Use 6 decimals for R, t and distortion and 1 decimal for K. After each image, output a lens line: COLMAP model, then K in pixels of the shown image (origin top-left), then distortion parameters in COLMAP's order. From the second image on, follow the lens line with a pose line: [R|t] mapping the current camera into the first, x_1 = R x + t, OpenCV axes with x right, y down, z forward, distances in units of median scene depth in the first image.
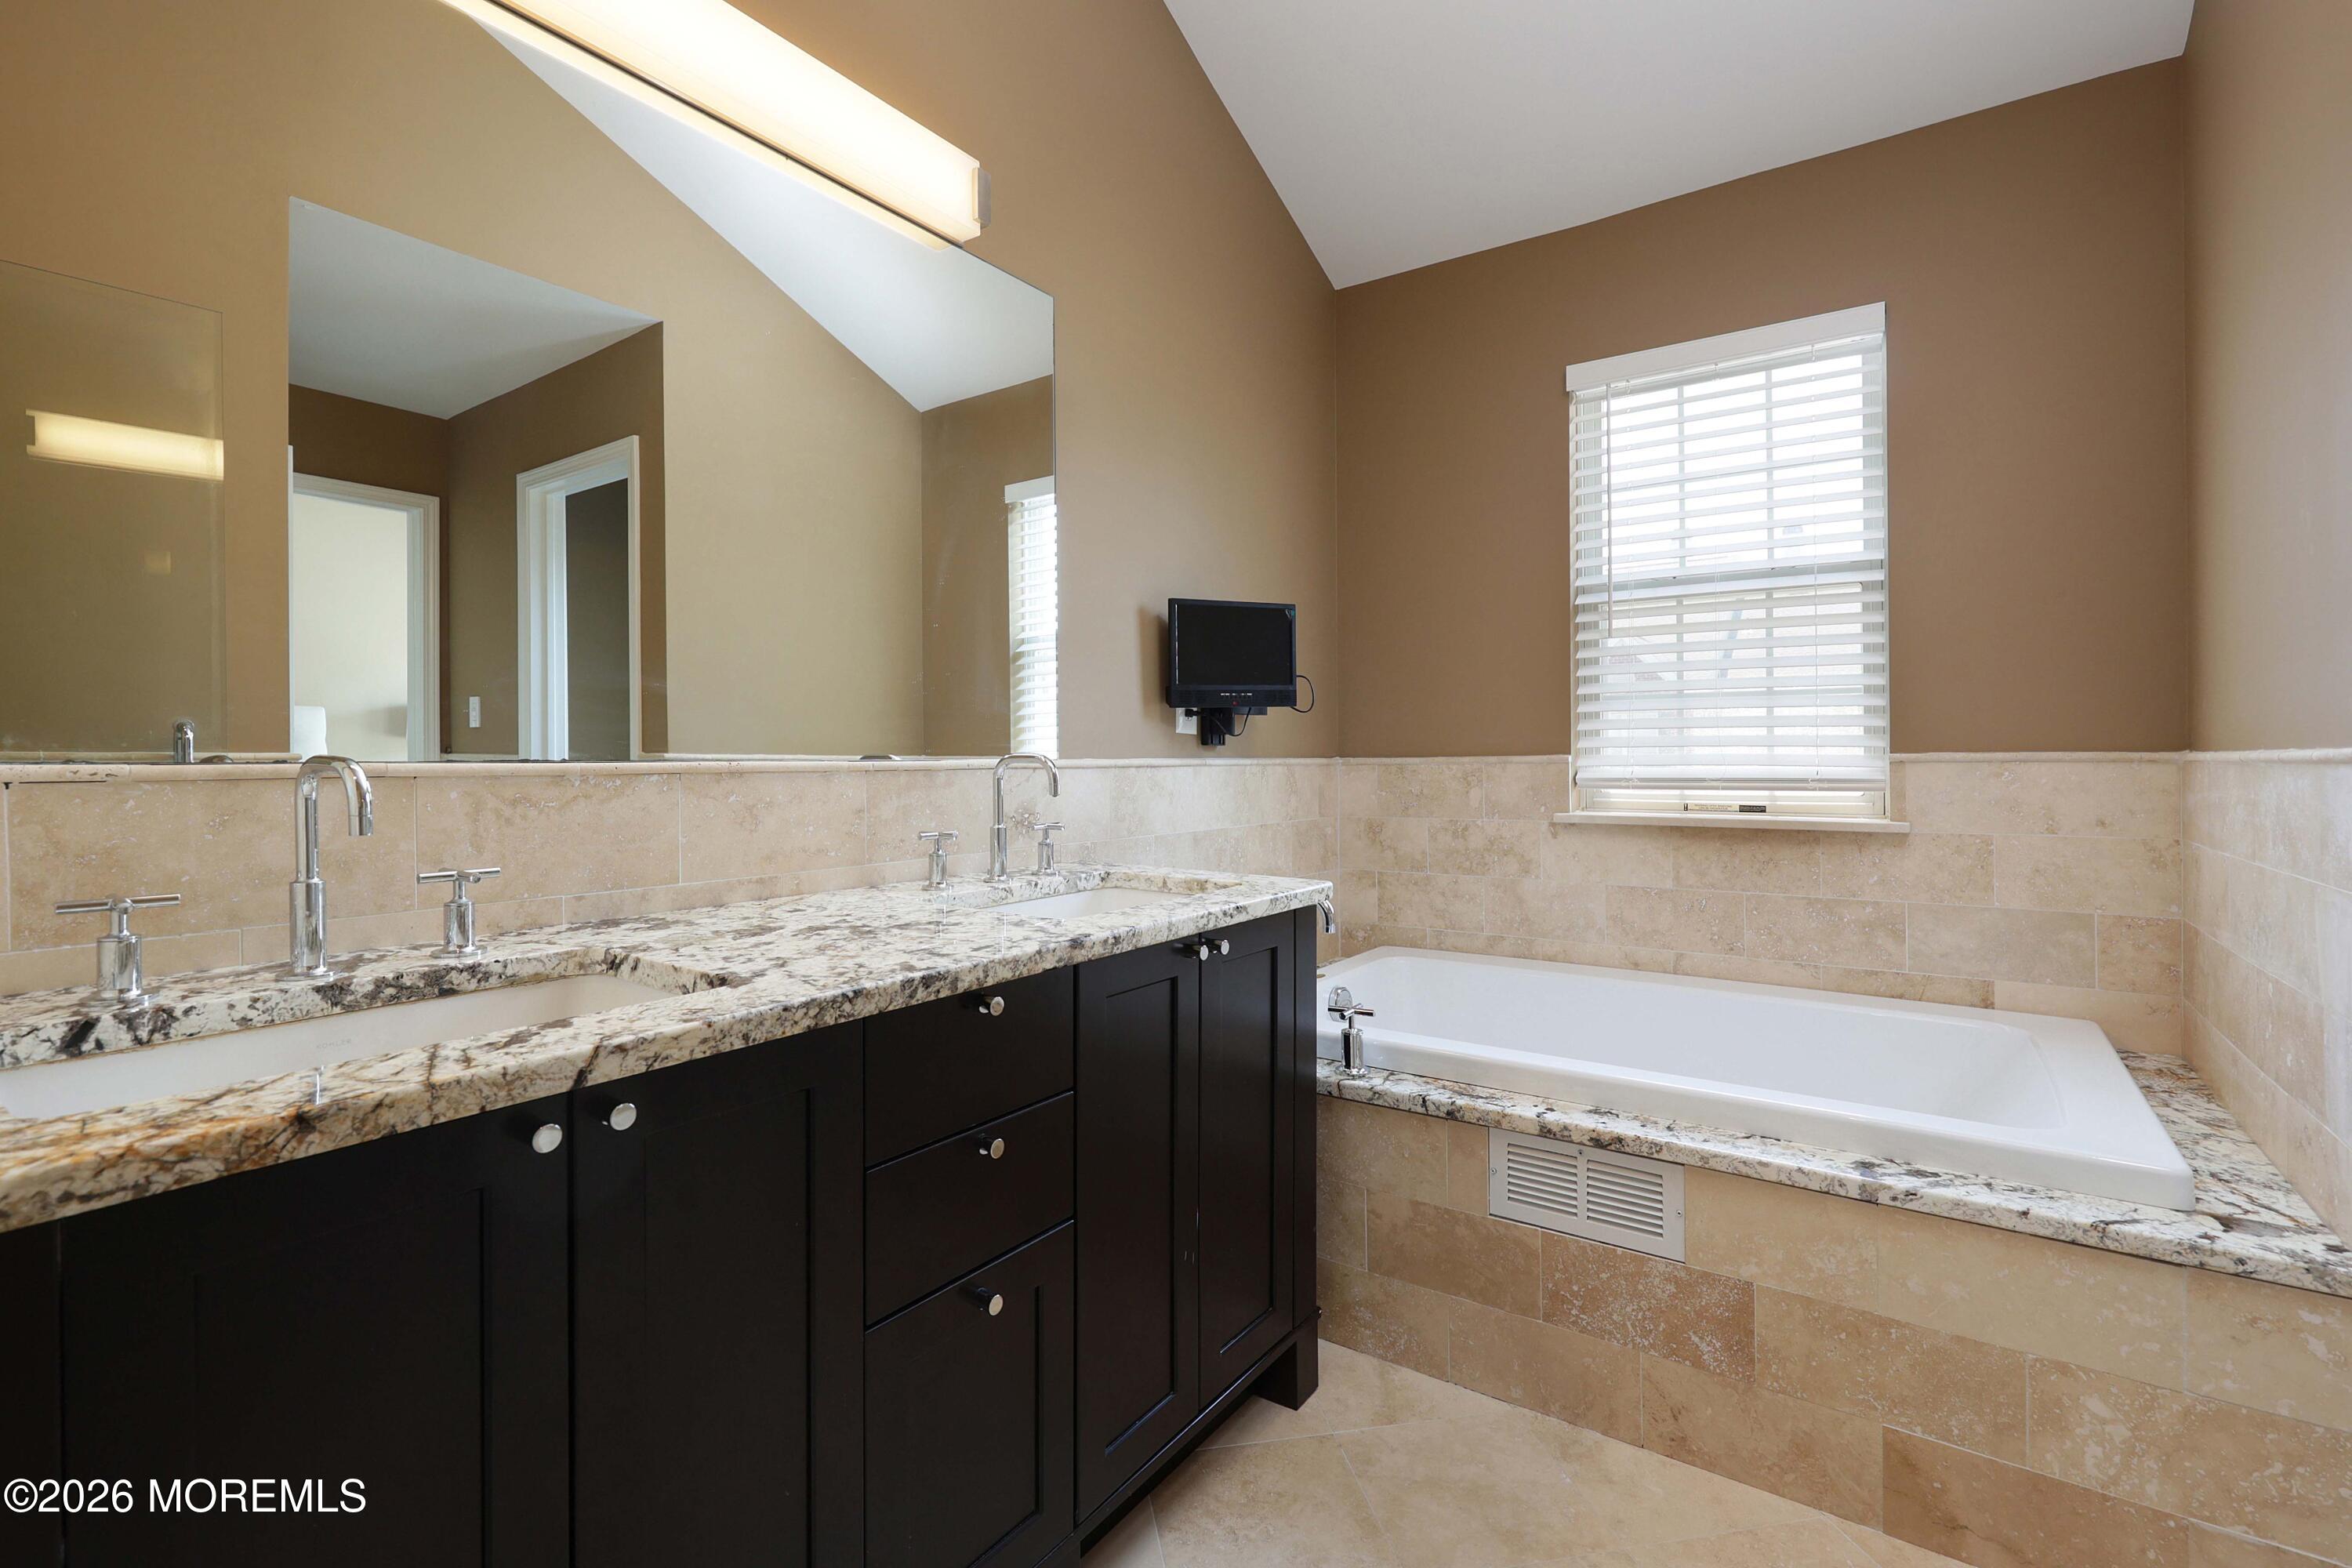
lens RADIAL K [[1041.9, 0, 1175.6], [0, 1041.9, 767.4], [0, 0, 1]] dist [-0.000676, 0.000134]
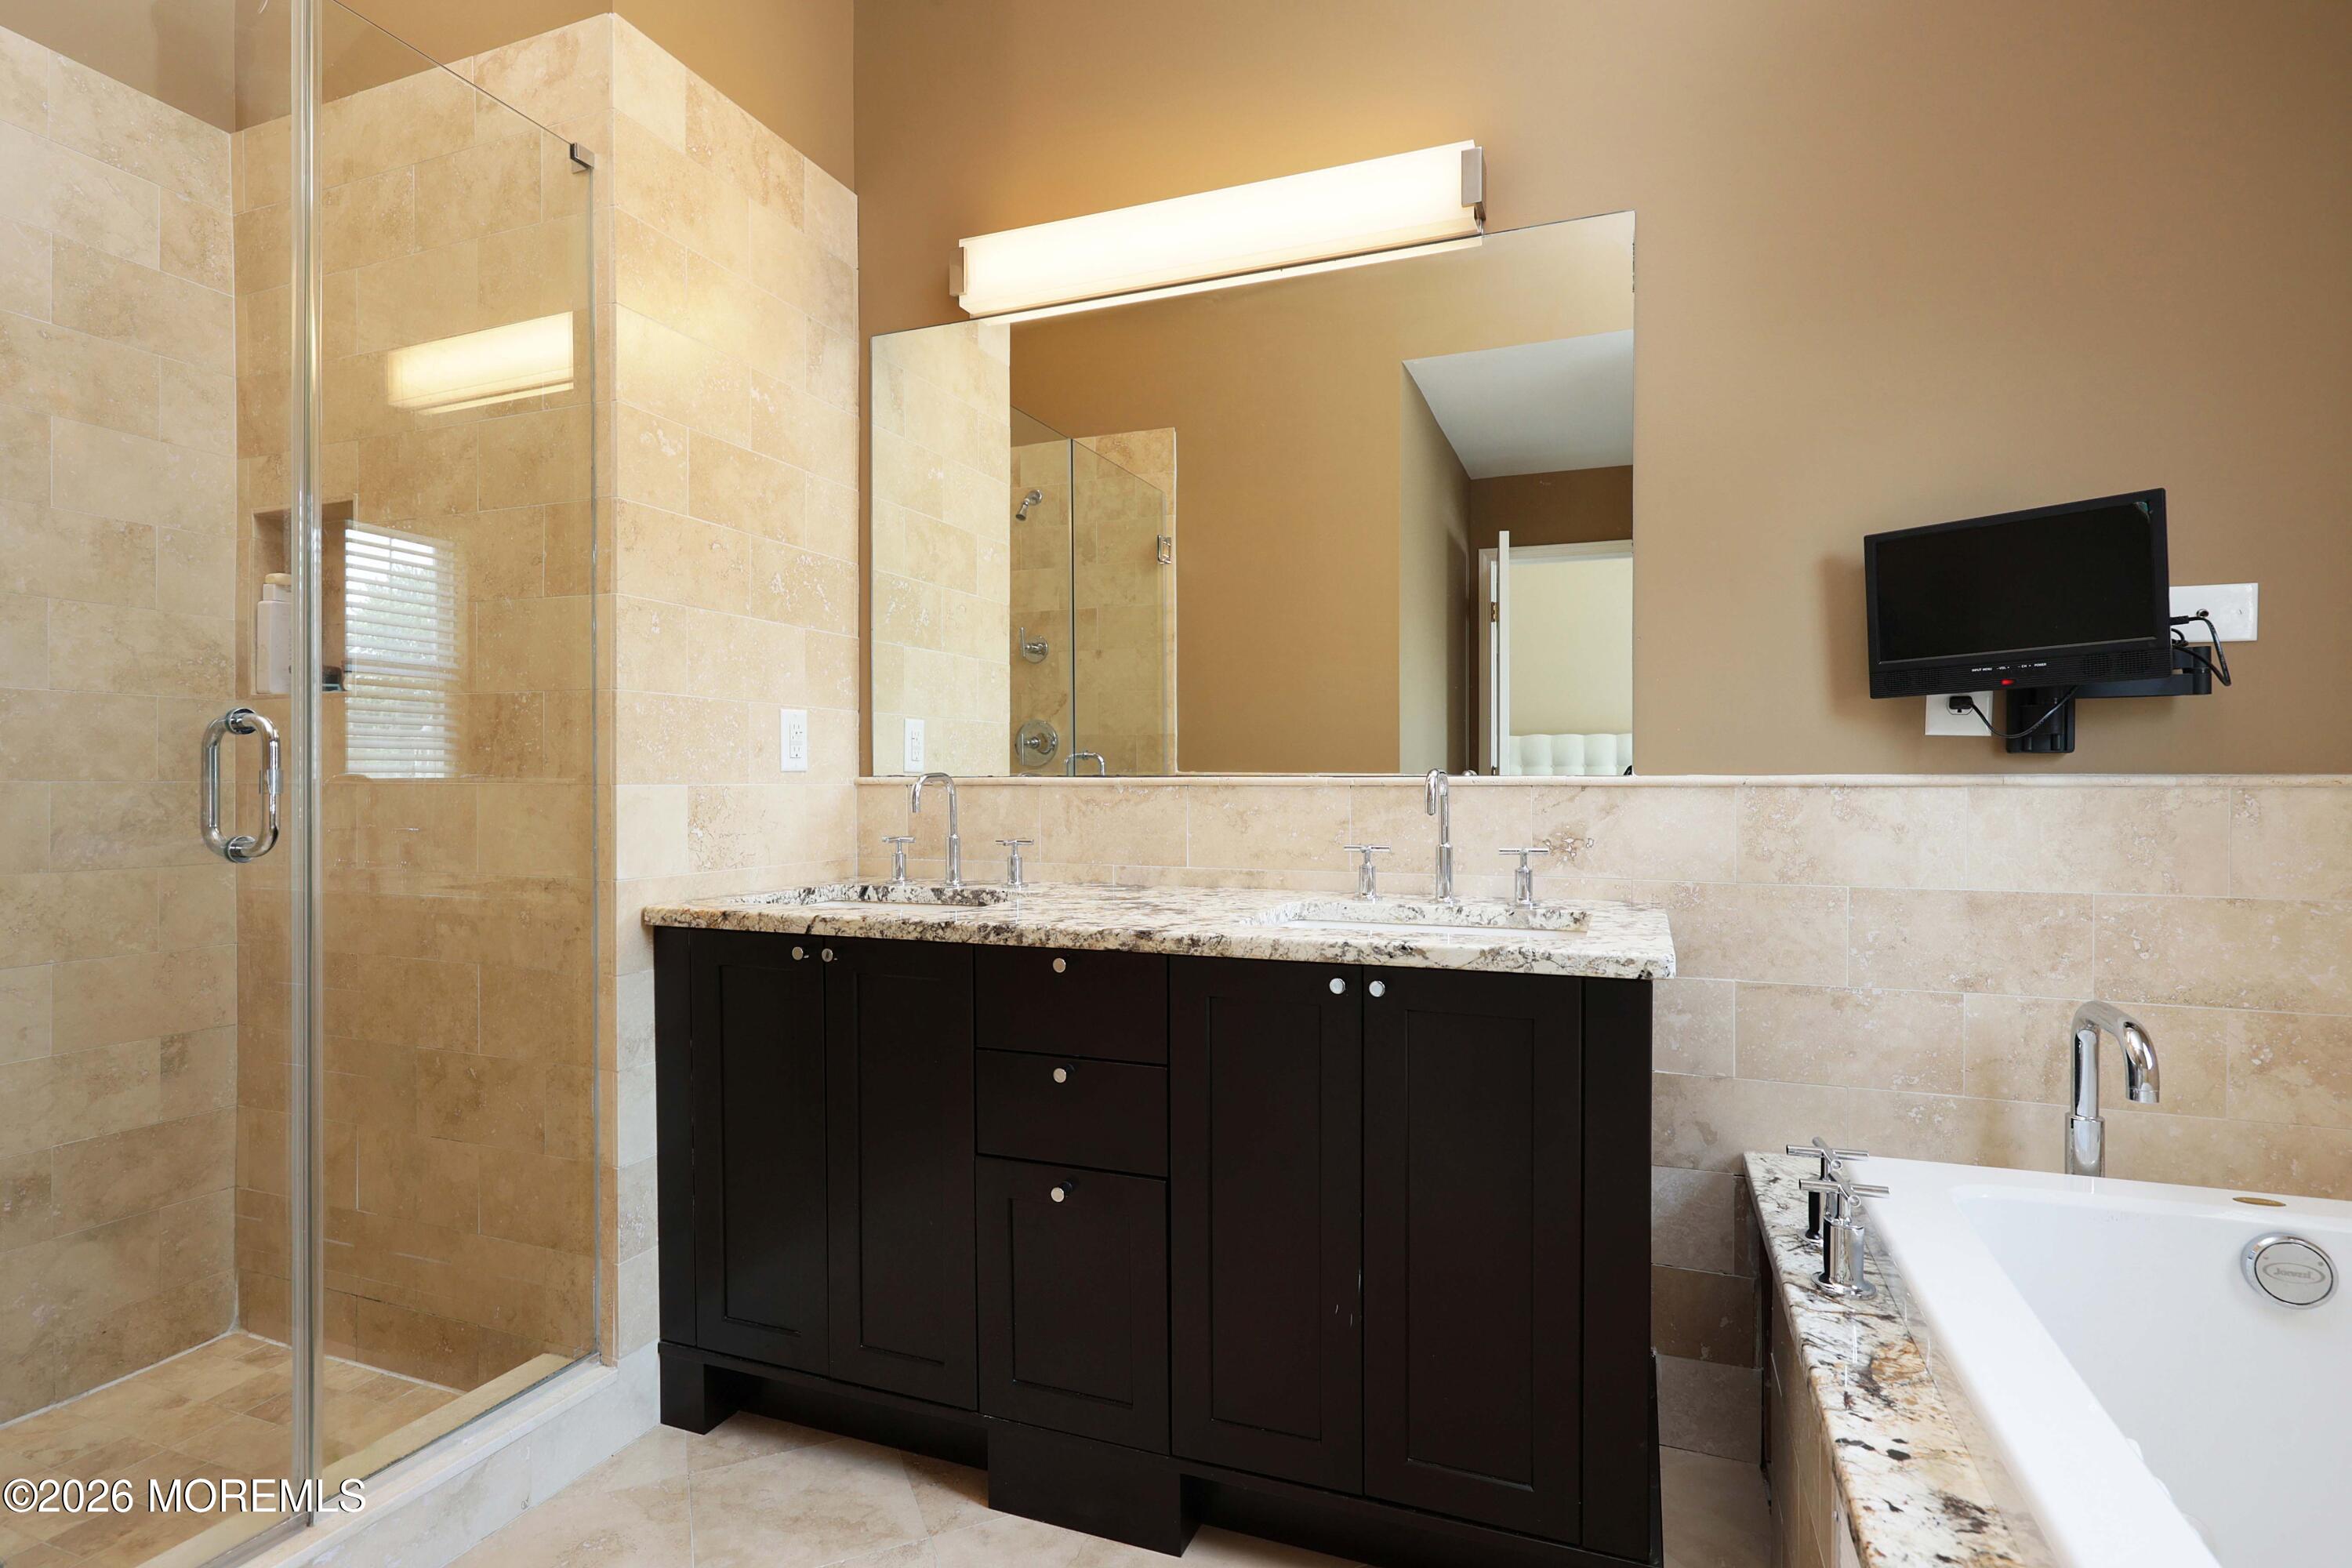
lens RADIAL K [[1178.0, 0, 1172.6], [0, 1178.0, 781.5], [0, 0, 1]] dist [-0.005935, 0.000331]
pose [[0.243022, 0.004296, -0.970011, 1.062489], [-0.009596, 0.999952, 0.002025, -0.002448], [0.969973, 0.008816, 0.243051, 0.647006]]
